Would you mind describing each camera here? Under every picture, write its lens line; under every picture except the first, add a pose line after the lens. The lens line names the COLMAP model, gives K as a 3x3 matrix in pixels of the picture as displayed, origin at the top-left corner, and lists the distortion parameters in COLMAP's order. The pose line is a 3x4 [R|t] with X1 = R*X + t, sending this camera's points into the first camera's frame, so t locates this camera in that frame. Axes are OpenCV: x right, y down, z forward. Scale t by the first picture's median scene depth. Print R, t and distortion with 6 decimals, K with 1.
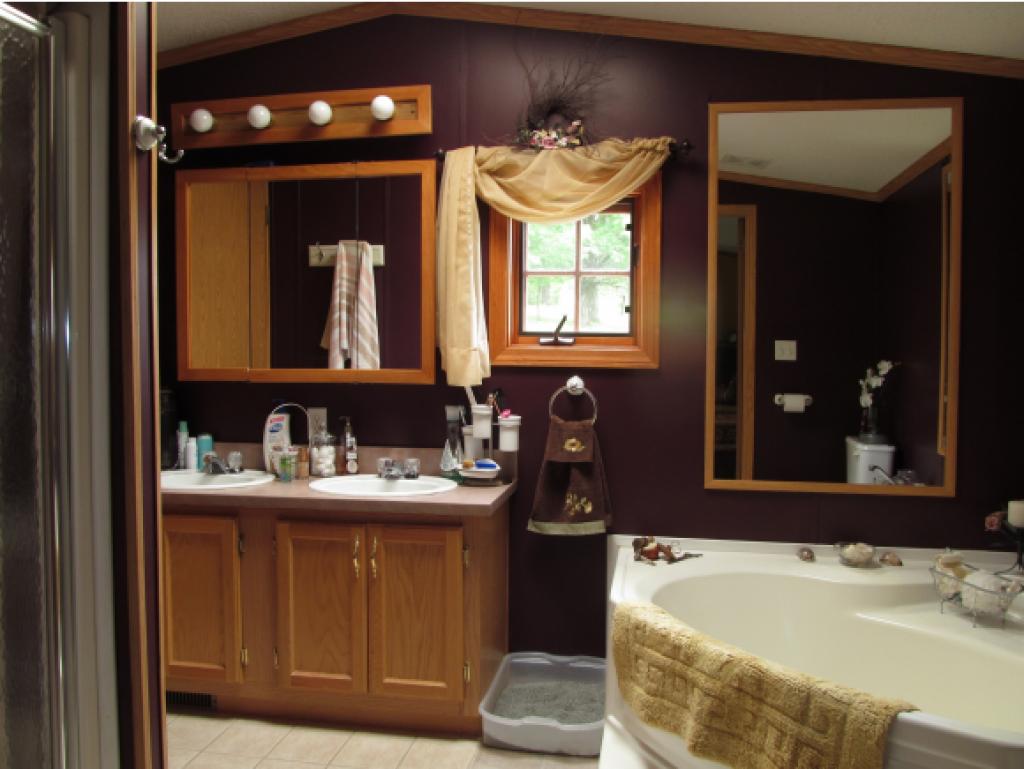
lens RADIAL K [[849.3, 0, 505.8], [0, 849.3, 378.8], [0, 0, 1]] dist [-0.053555, -0.001464]
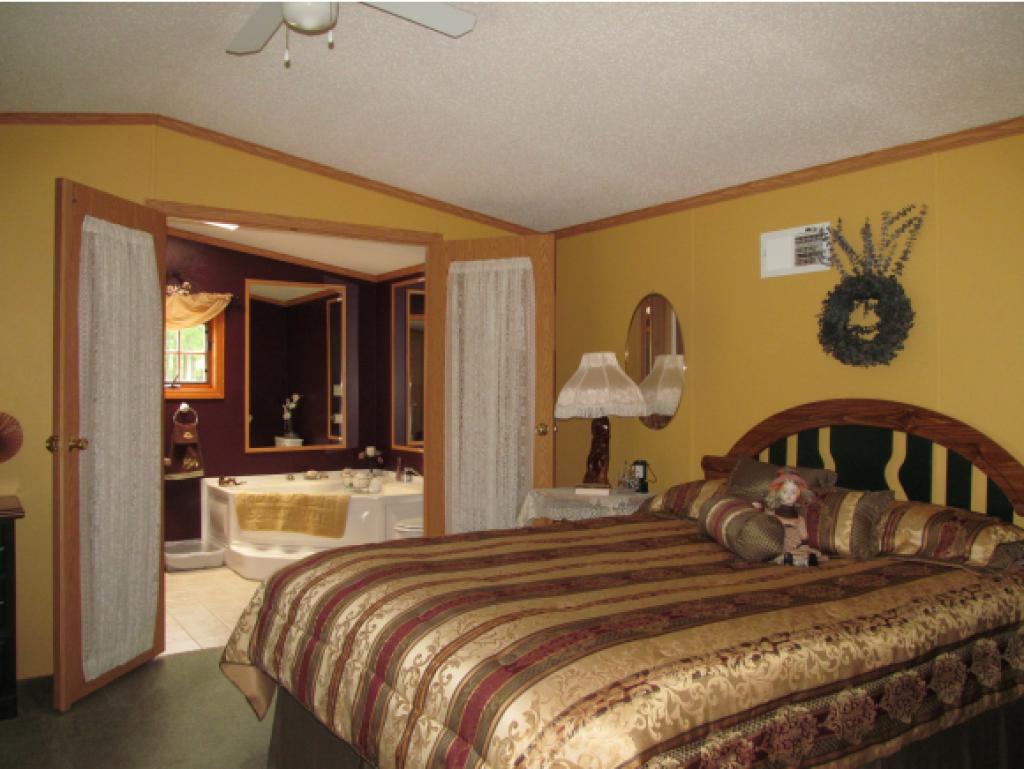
lens RADIAL K [[849.3, 0, 504.6], [0, 849.3, 378.0], [0, 0, 1]] dist [-0.053555, -0.001464]
pose [[0.725007, -0.004057, 0.688730, -0.799266], [0.037140, 0.998758, -0.033214, 0.035004], [-0.687739, 0.049660, 0.724257, -1.076134]]
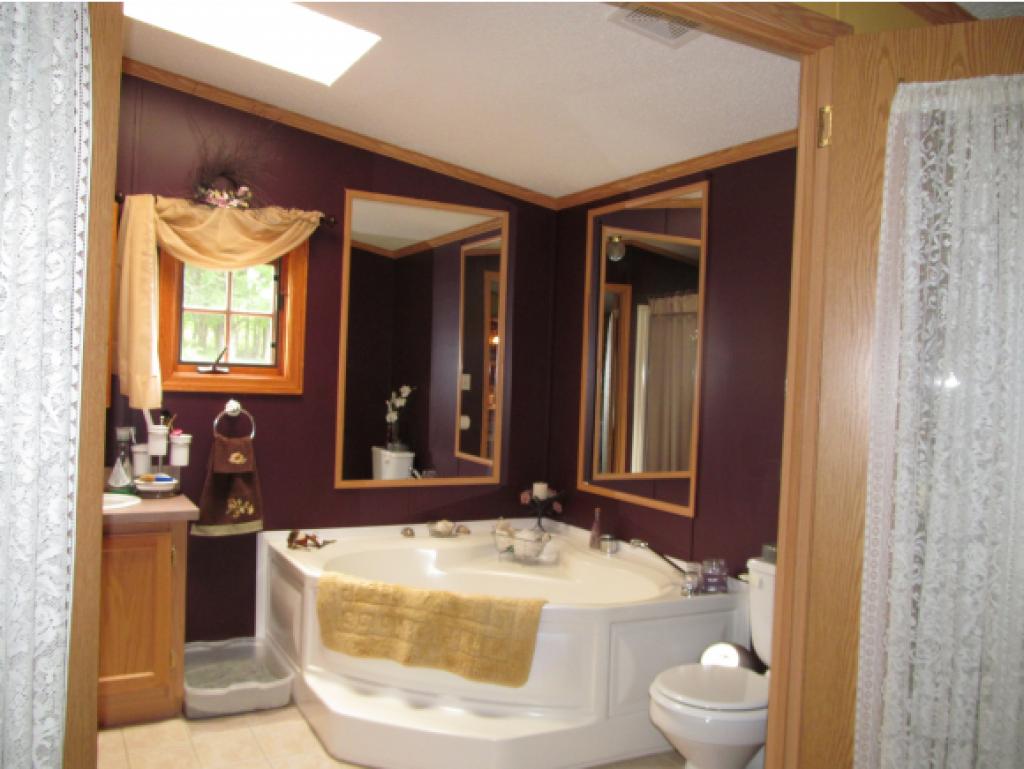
lens RADIAL K [[849.3, 0, 517.8], [0, 849.3, 380.7], [0, 0, 1]] dist [-0.053555, -0.001464]
pose [[0.772049, 0.015055, 0.635384, -0.372714], [-0.005049, 0.999833, -0.017556, -0.011937], [-0.635543, 0.010346, 0.771996, -0.165264]]
